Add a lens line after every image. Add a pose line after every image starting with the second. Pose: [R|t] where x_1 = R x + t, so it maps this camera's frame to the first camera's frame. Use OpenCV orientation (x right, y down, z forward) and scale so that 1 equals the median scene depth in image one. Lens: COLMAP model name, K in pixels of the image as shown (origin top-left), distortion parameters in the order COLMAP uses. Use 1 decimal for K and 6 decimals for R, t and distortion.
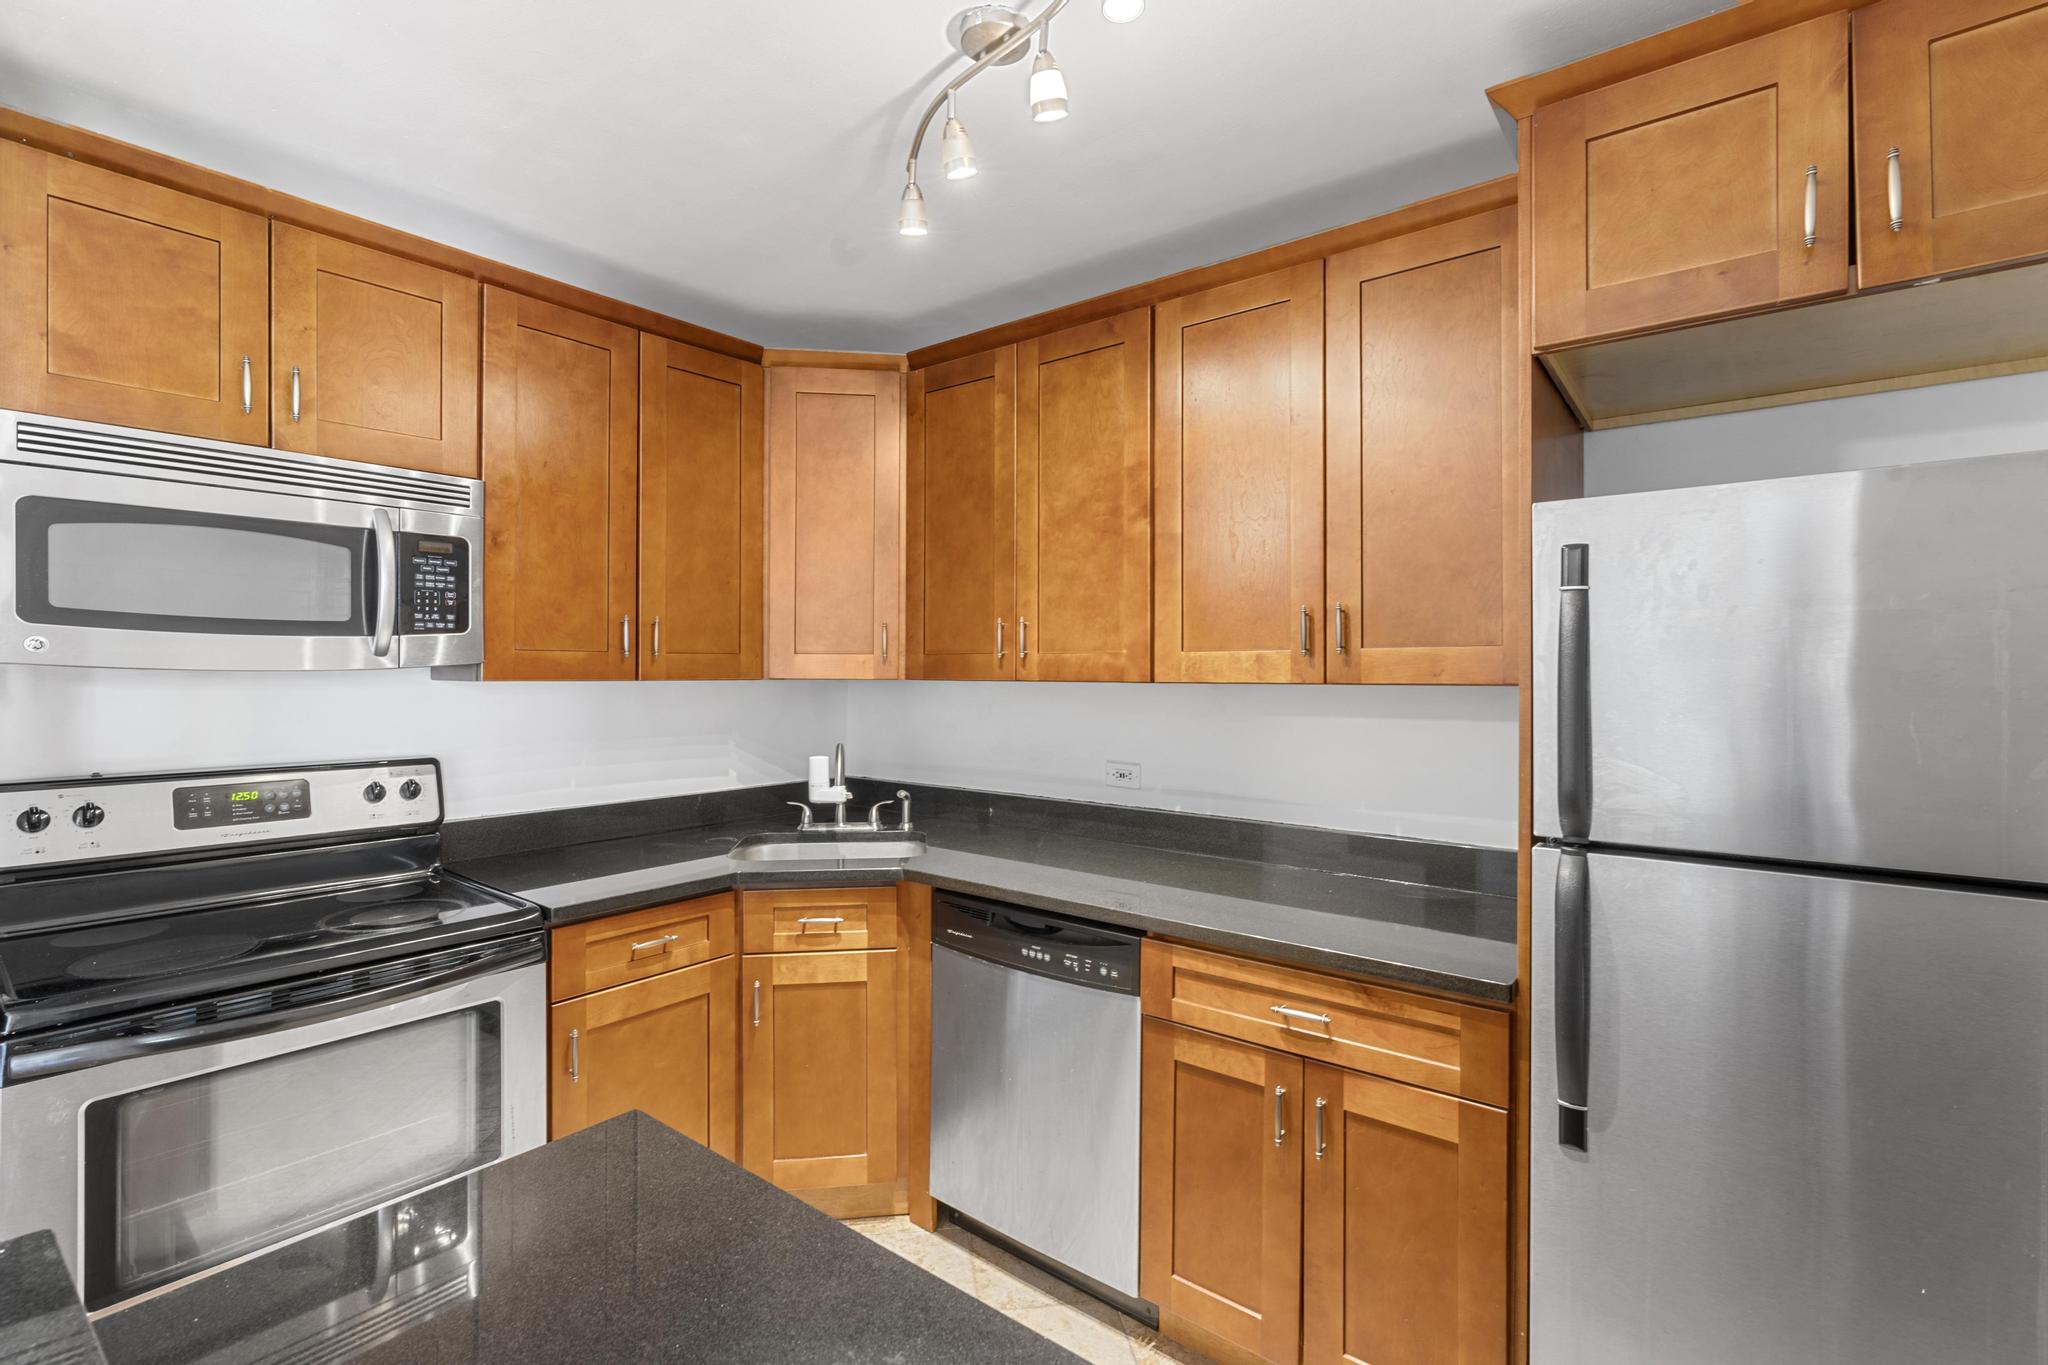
lens RADIAL K [[935.4, 0, 1015.0], [0, 935.4, 682.0], [0, 0, 1]] dist [-0.011156, 0.003689]
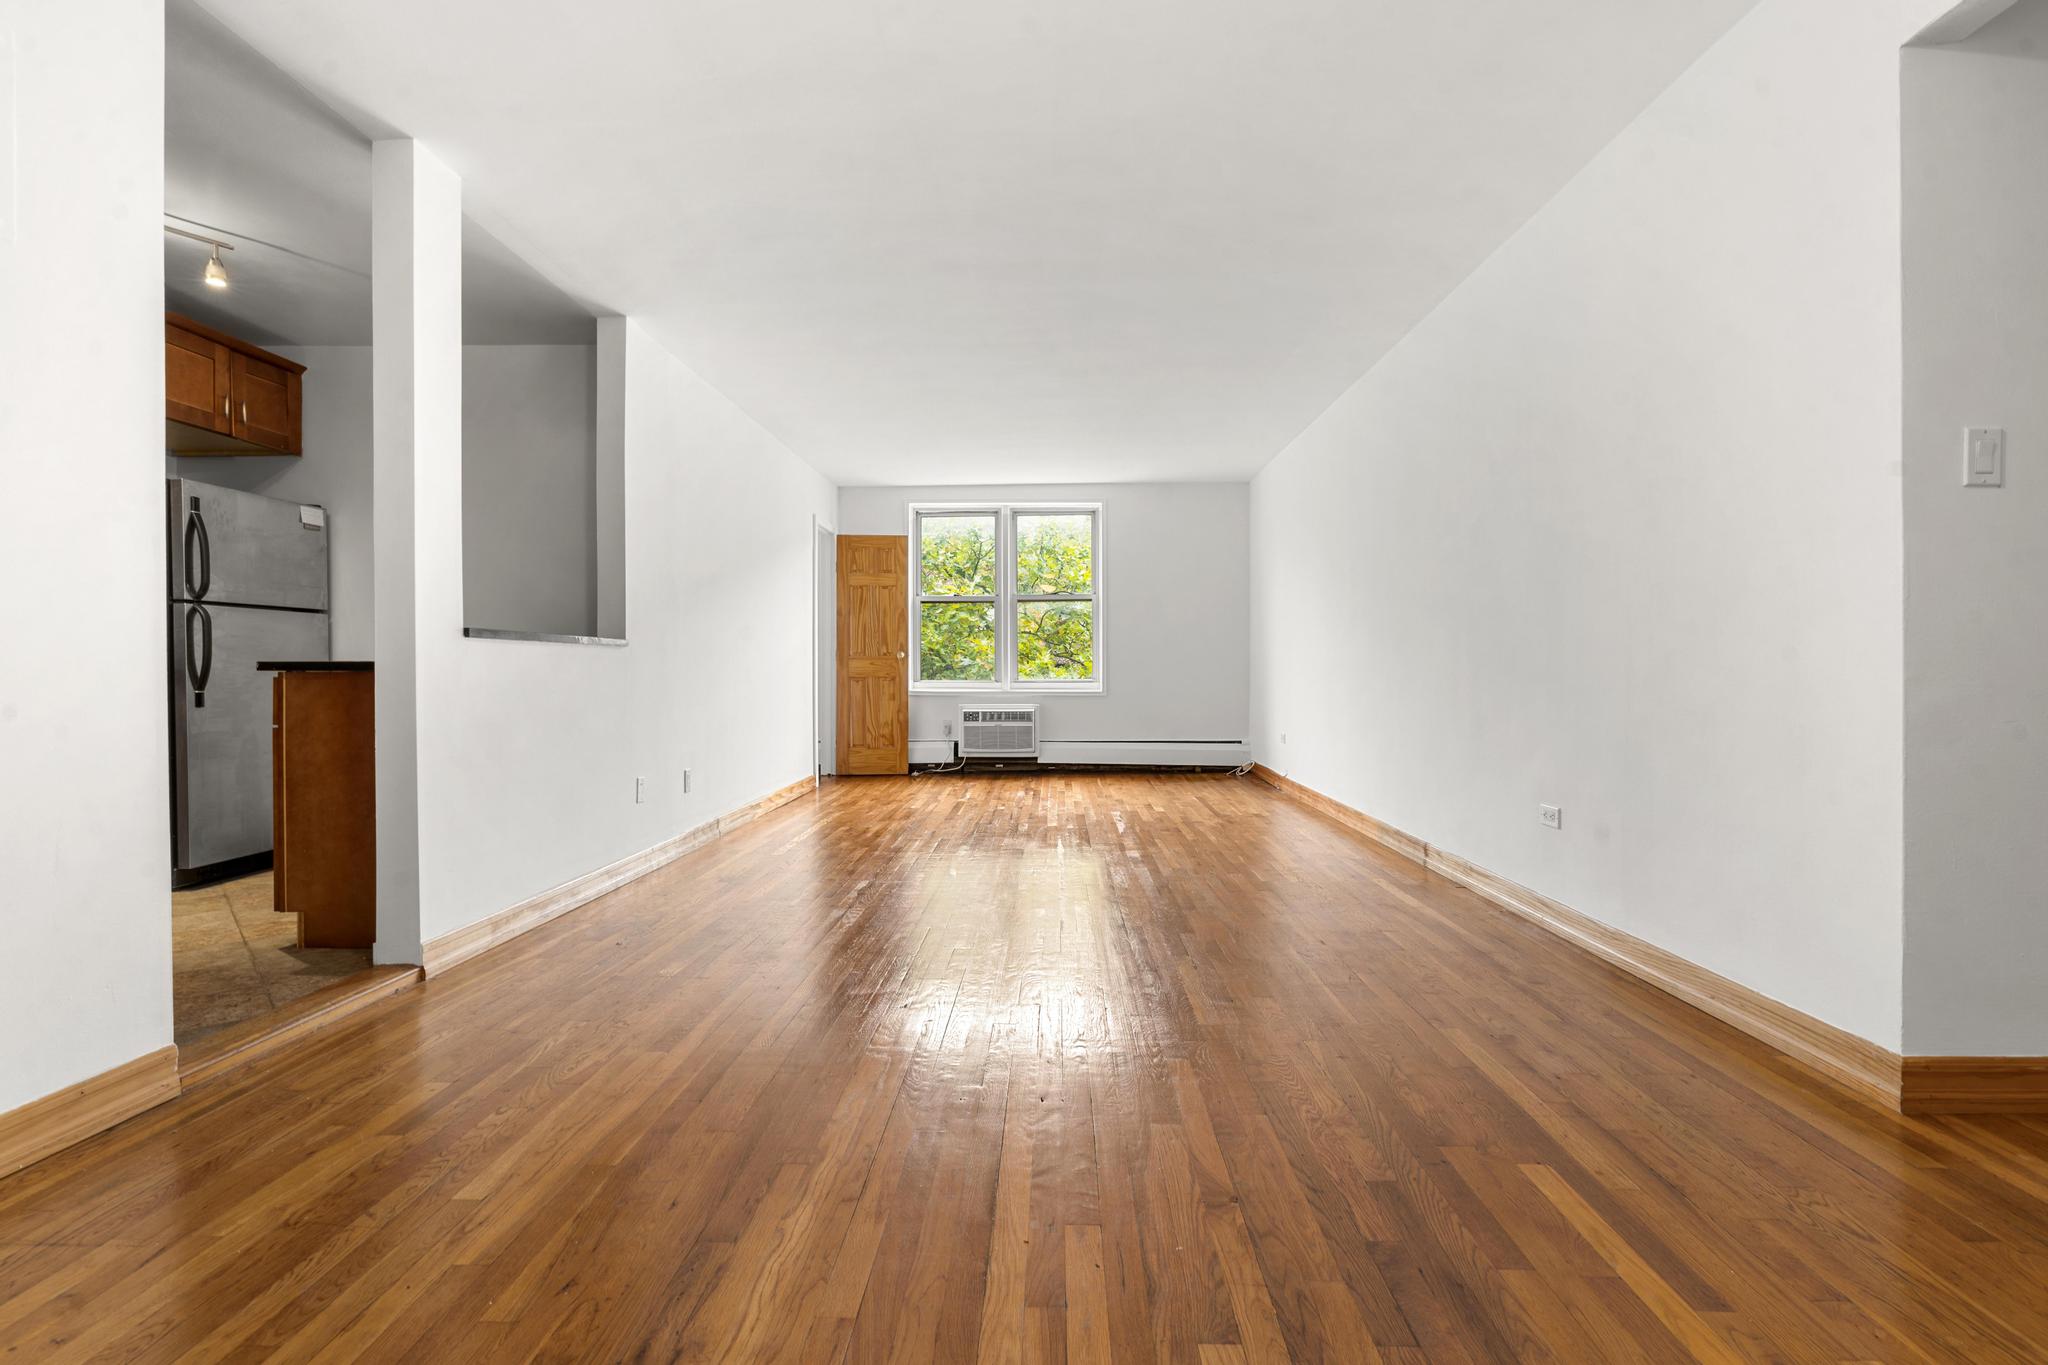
lens RADIAL K [[935.4, 0, 1040.2], [0, 935.4, 674.0], [0, 0, 1]] dist [-0.011156, 0.003689]
pose [[0.791904, -0.000269, 0.610645, 0.918423], [-0.002967, 0.999986, 0.004289, 0.382045], [-0.610638, -0.005209, 0.791893, -2.918131]]
